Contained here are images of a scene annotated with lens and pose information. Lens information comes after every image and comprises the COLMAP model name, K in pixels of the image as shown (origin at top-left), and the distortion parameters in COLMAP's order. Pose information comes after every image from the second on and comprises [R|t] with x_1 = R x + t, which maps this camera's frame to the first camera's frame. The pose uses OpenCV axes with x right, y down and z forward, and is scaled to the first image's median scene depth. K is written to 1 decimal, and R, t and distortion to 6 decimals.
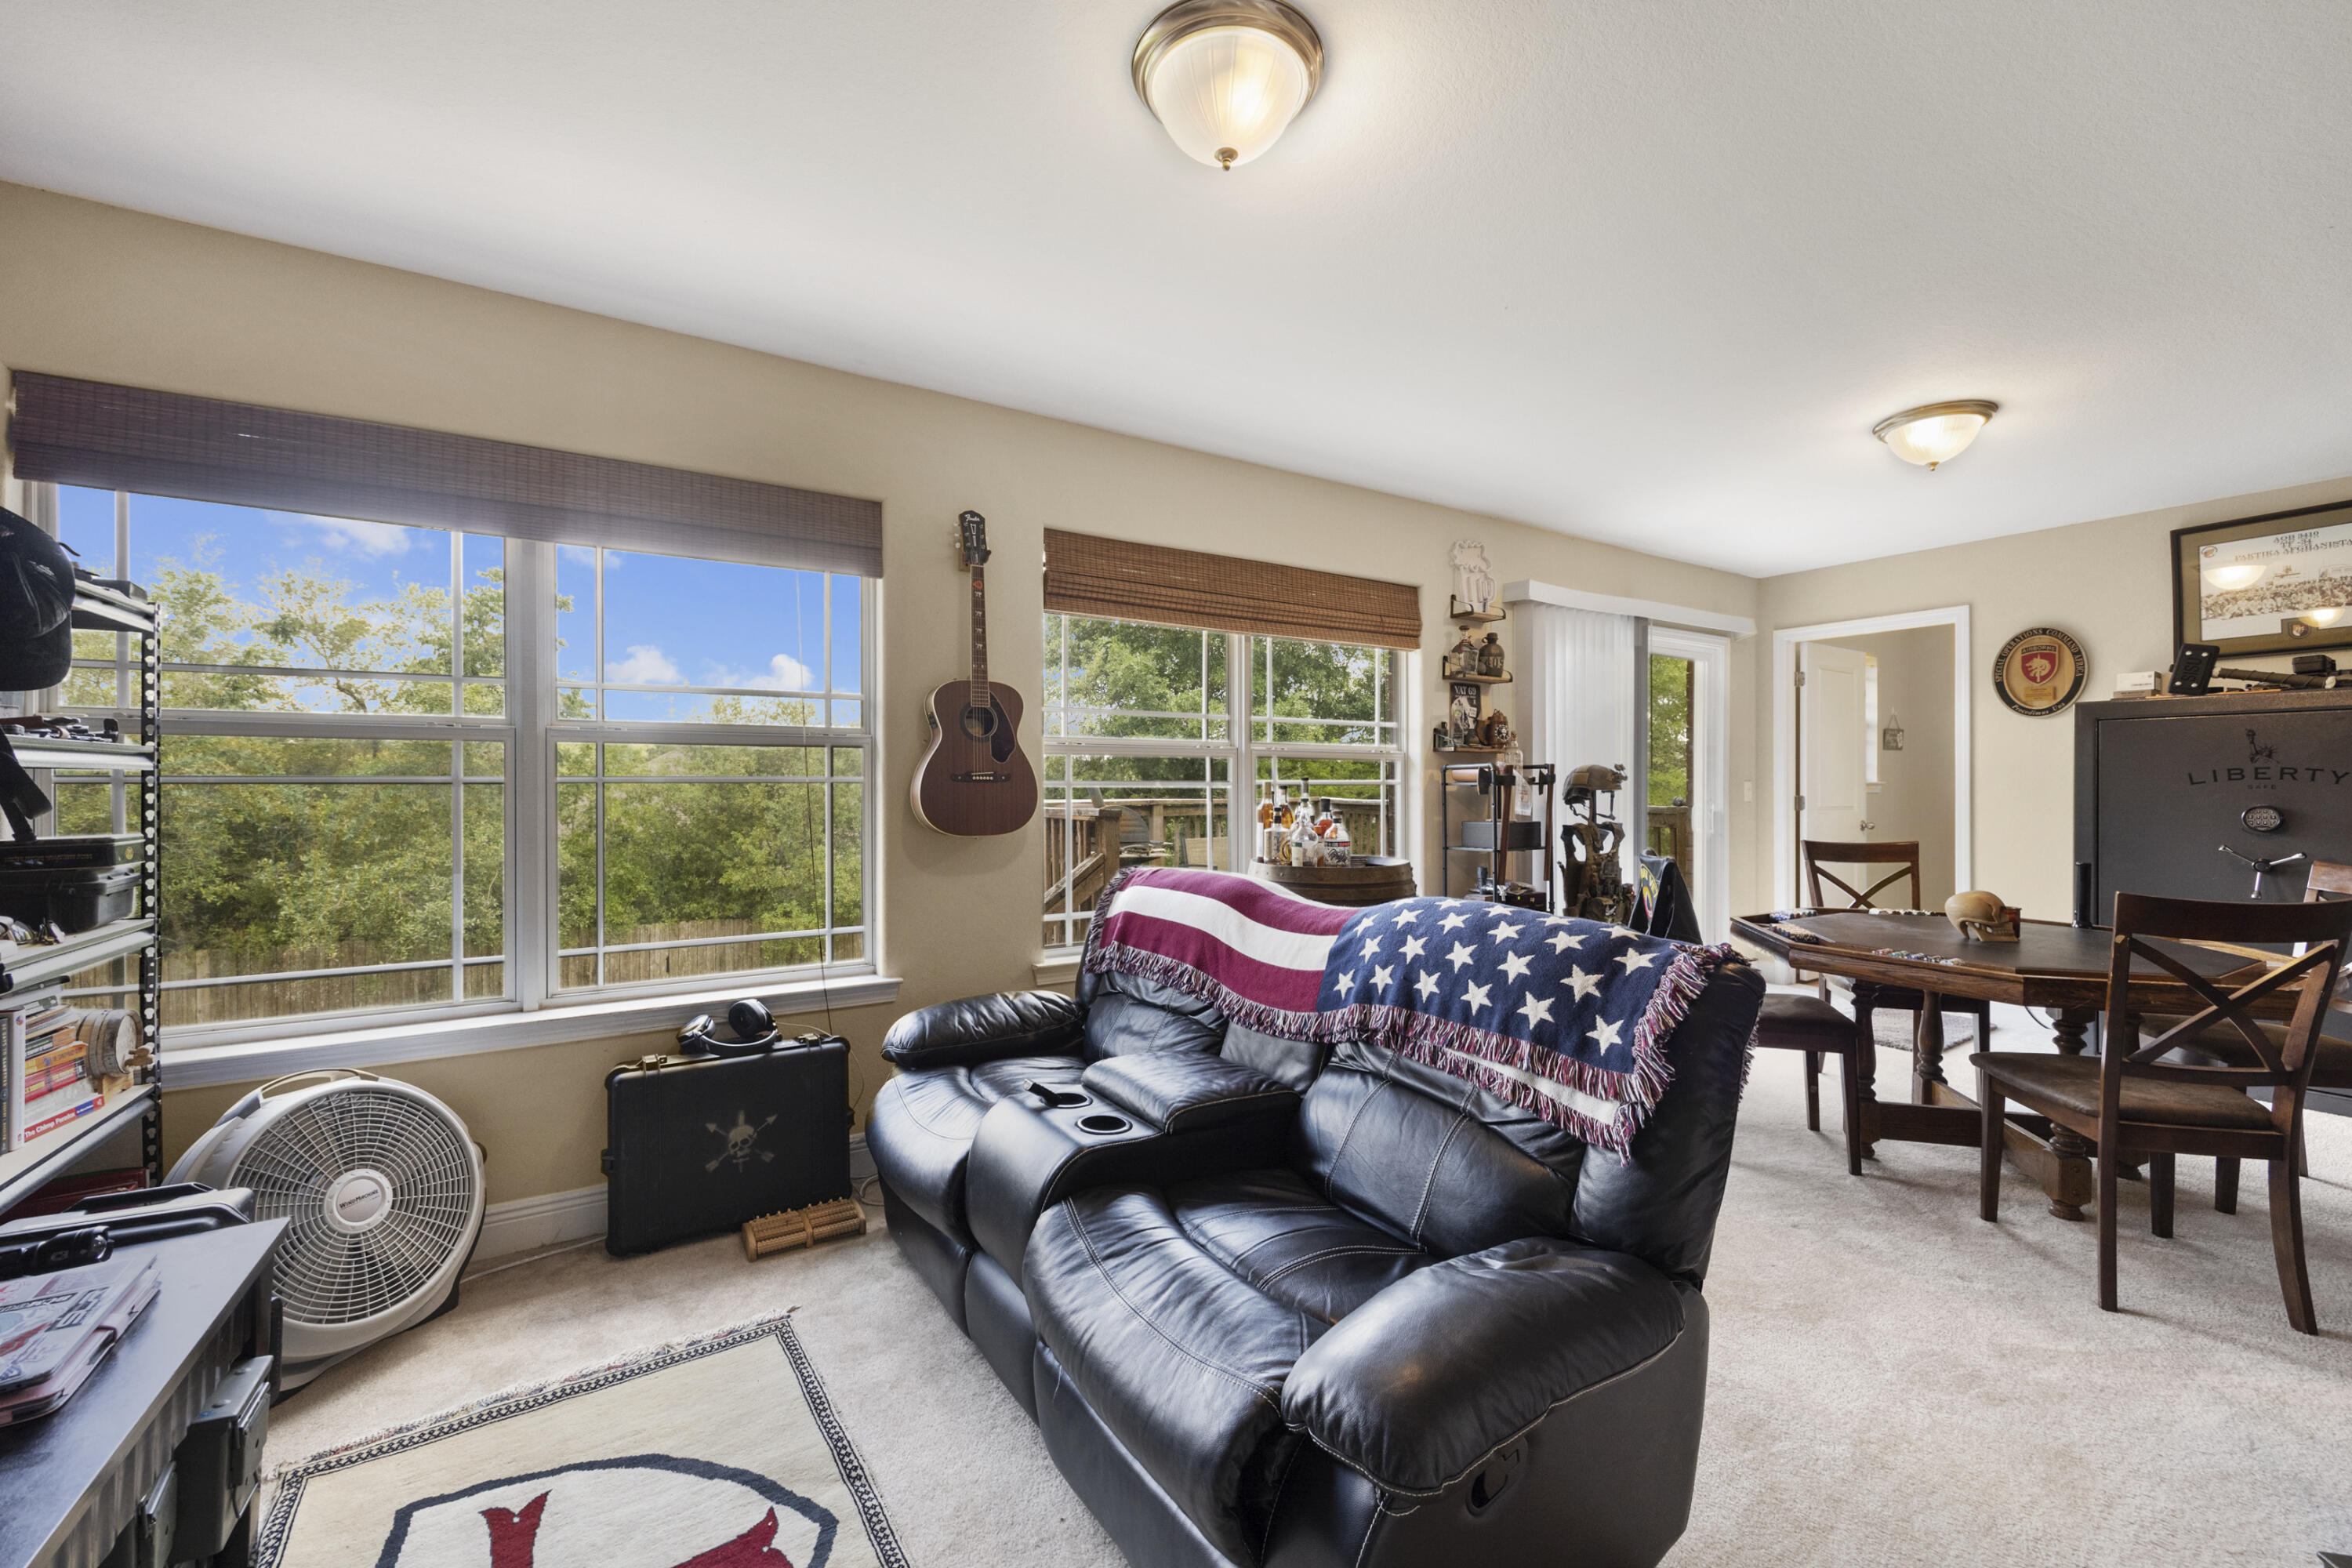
lens RADIAL K [[941.6, 0, 1180.5], [0, 941.6, 779.0], [0, 0, 1]] dist [-0.001222, -0.000098]
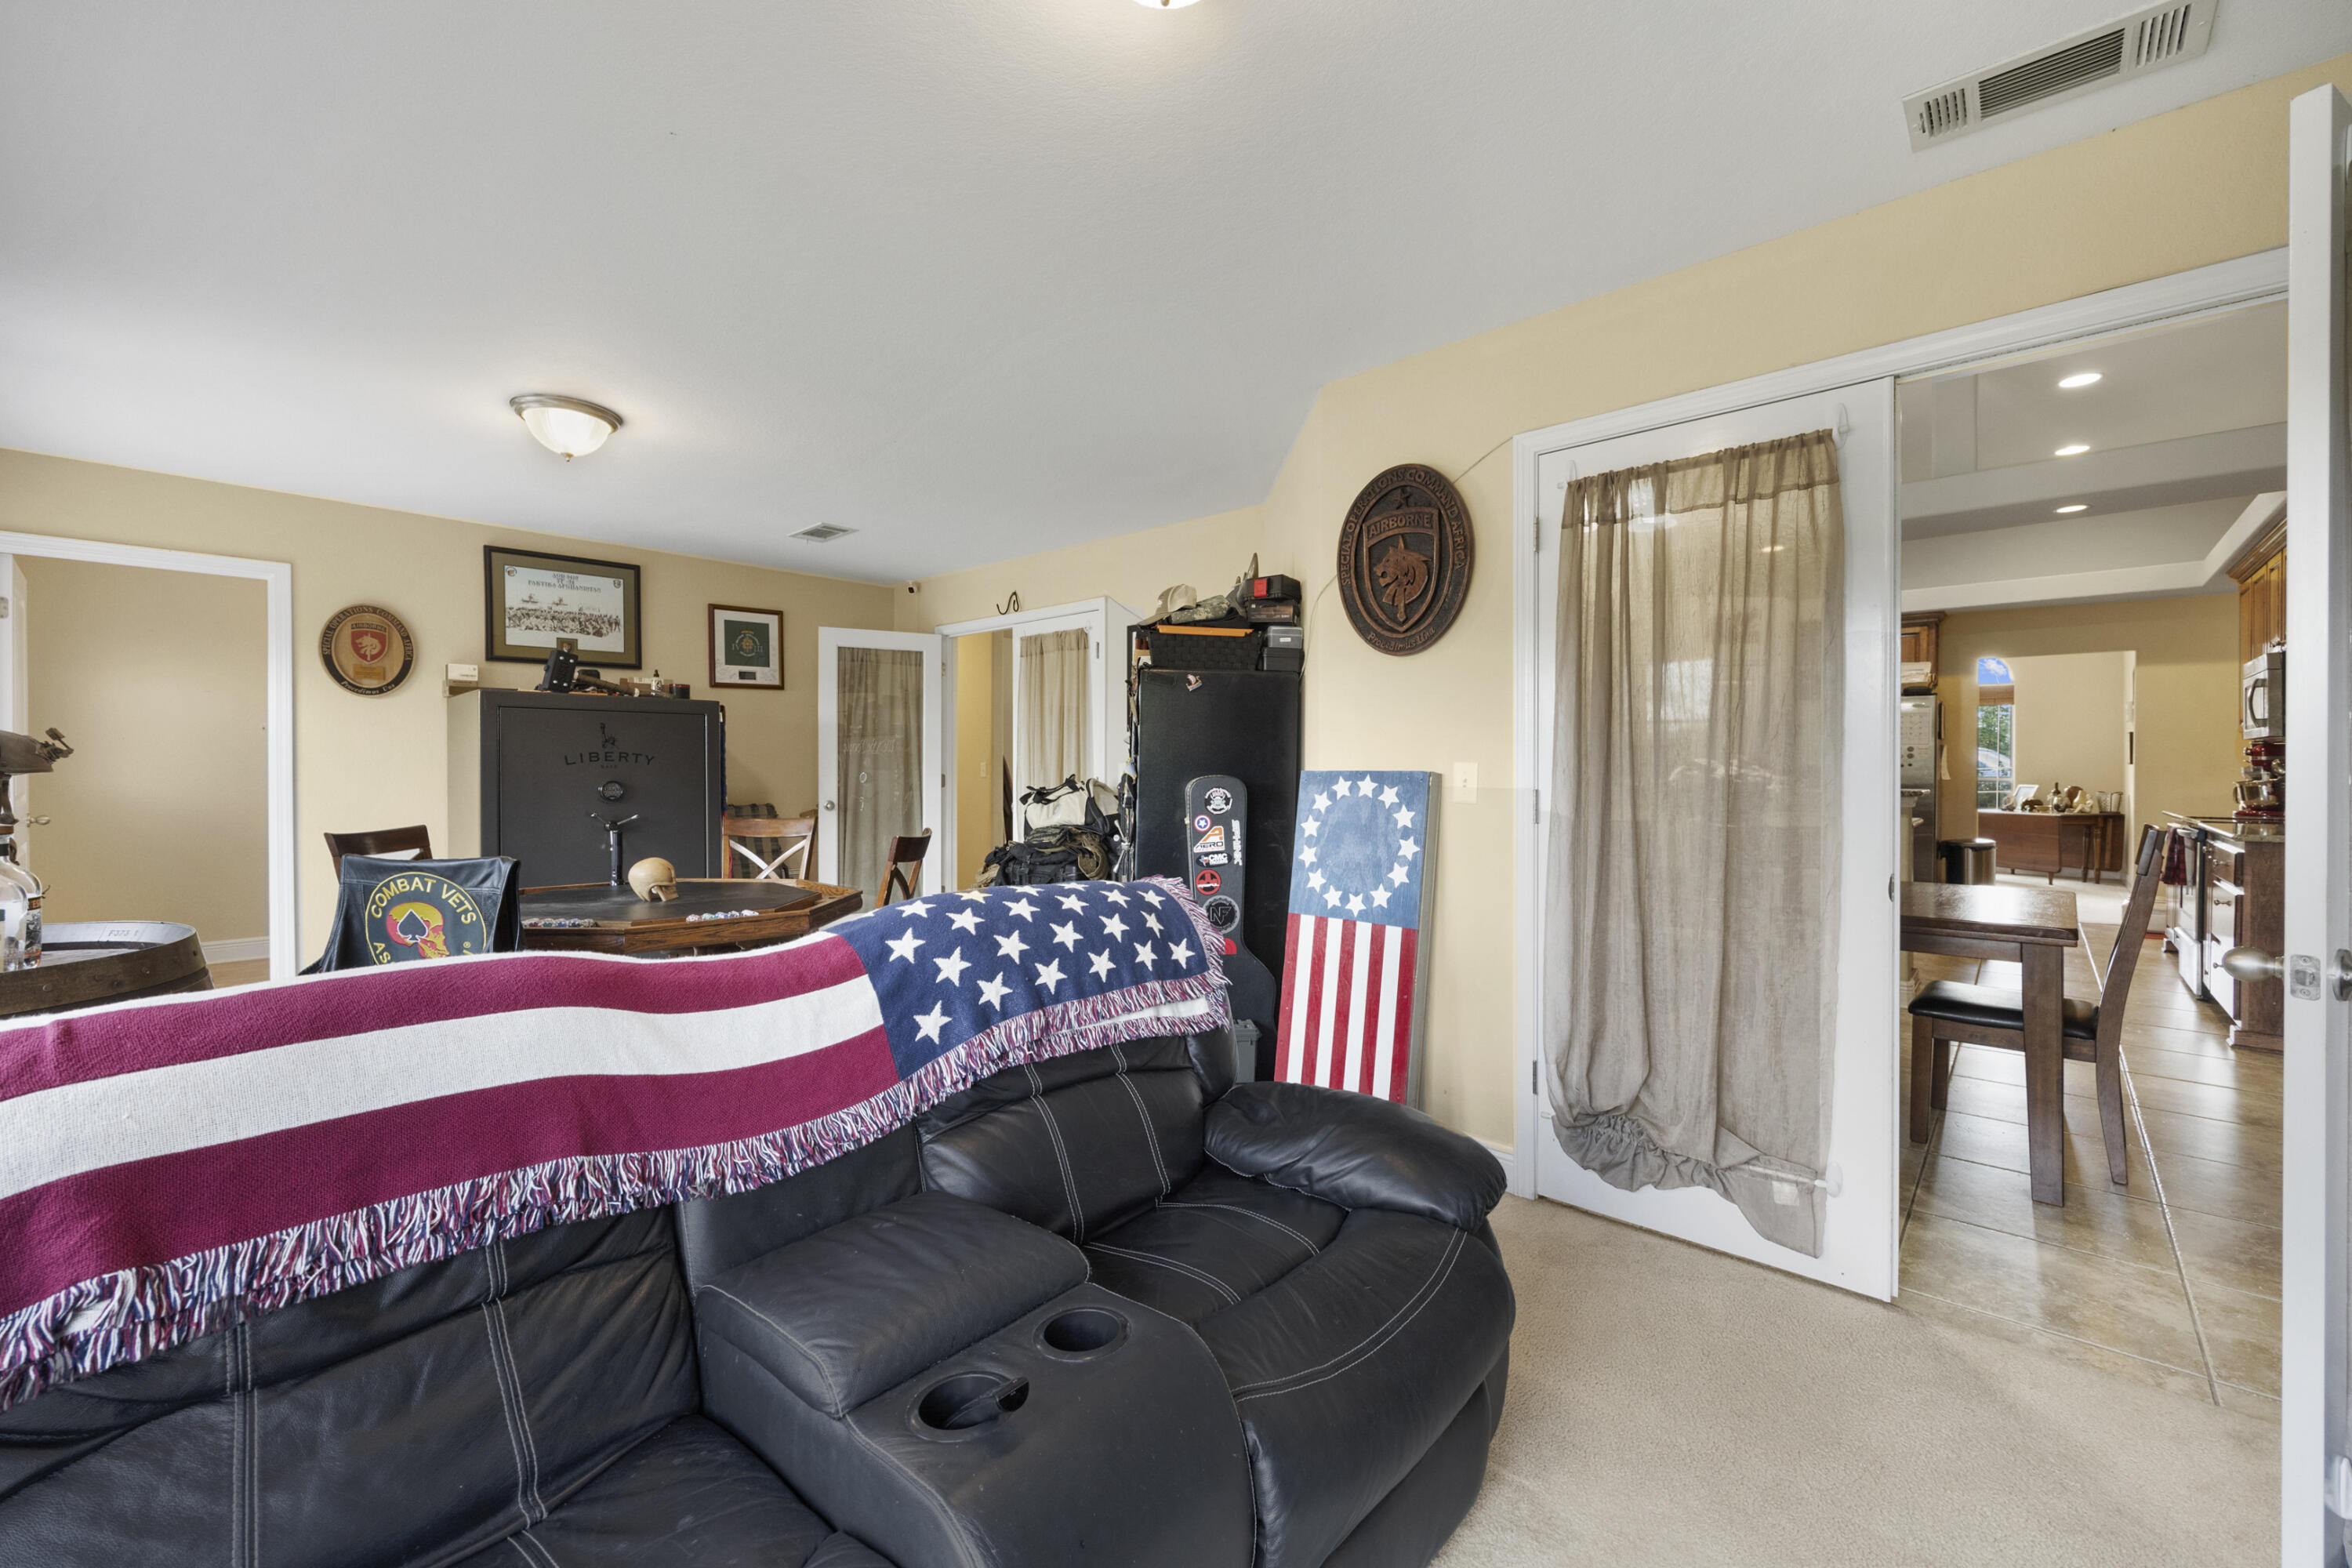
lens RADIAL K [[941.6, 0, 1176.1], [0, 941.6, 782.2], [0, 0, 1]] dist [-0.001222, -0.000098]
pose [[-0.256302, -0.013310, 0.966505, -0.302332], [-0.004707, 0.999911, 0.012522, 0.008859], [-0.966585, -0.001340, -0.256342, 0.518218]]
